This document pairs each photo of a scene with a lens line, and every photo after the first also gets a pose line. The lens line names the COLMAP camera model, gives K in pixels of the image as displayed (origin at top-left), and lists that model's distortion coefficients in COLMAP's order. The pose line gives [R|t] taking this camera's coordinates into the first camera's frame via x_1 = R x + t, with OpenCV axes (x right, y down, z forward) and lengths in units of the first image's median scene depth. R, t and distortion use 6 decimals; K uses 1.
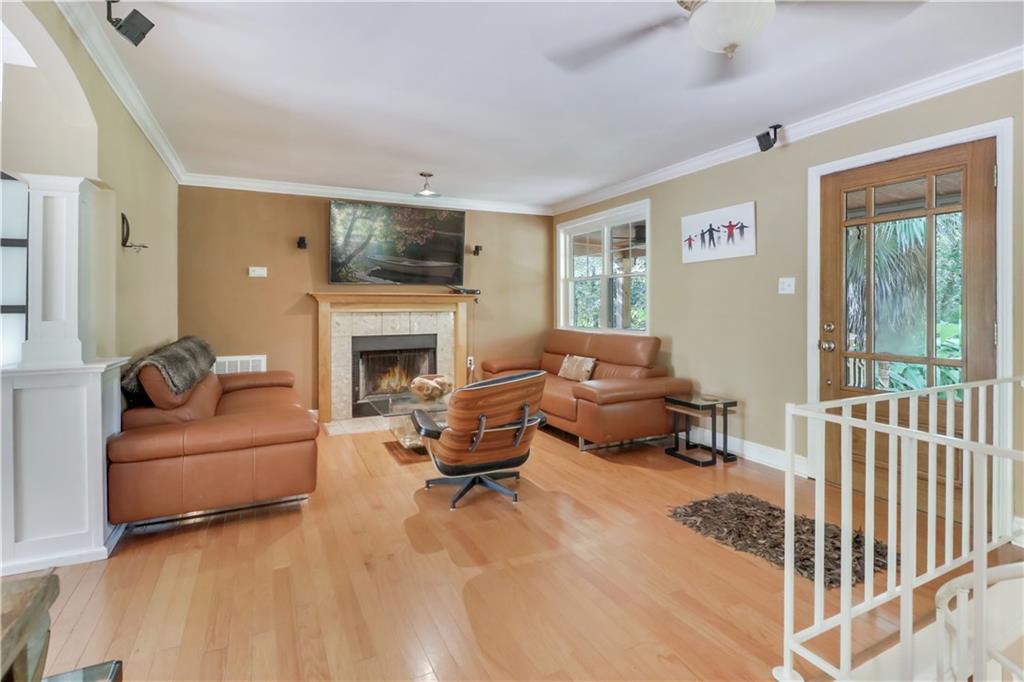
lens RADIAL K [[501.2, 0, 504.2], [0, 501.2, 312.0], [0, 0, 1]] dist [-0.000679, -0.000417]
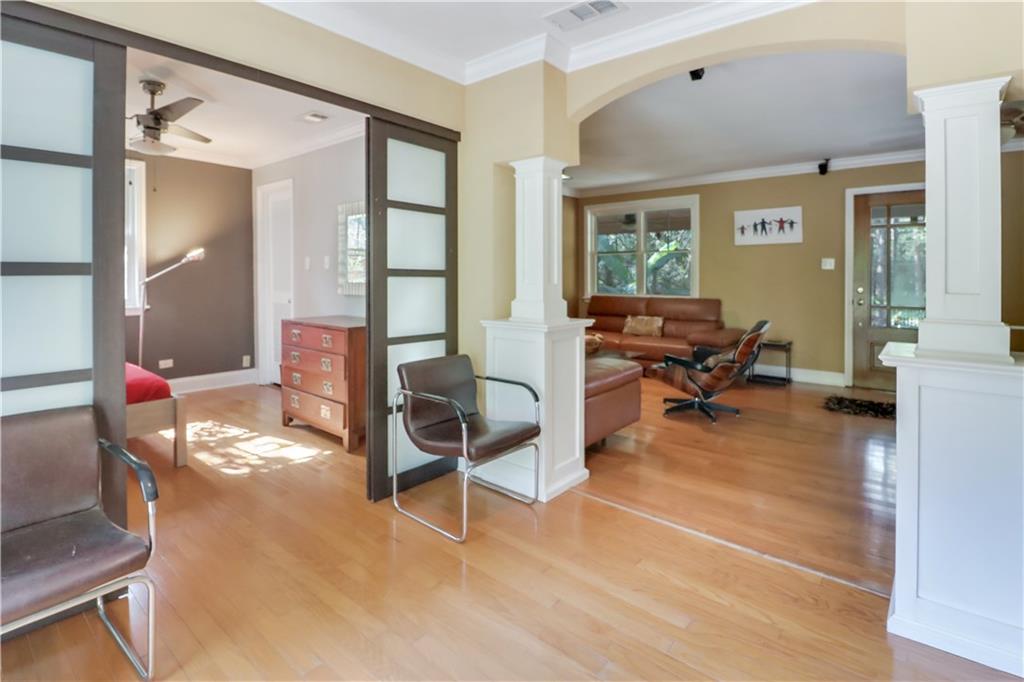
lens RADIAL K [[519.0, 0, 513.8], [0, 519.0, 273.4], [0, 0, 1]] dist [-0.003286, -0.000747]
pose [[0.915125, 0.011208, 0.403015, -0.694361], [-0.004272, 0.999827, -0.018105, 0.007084], [-0.403149, 0.014847, 0.915014, -0.043651]]
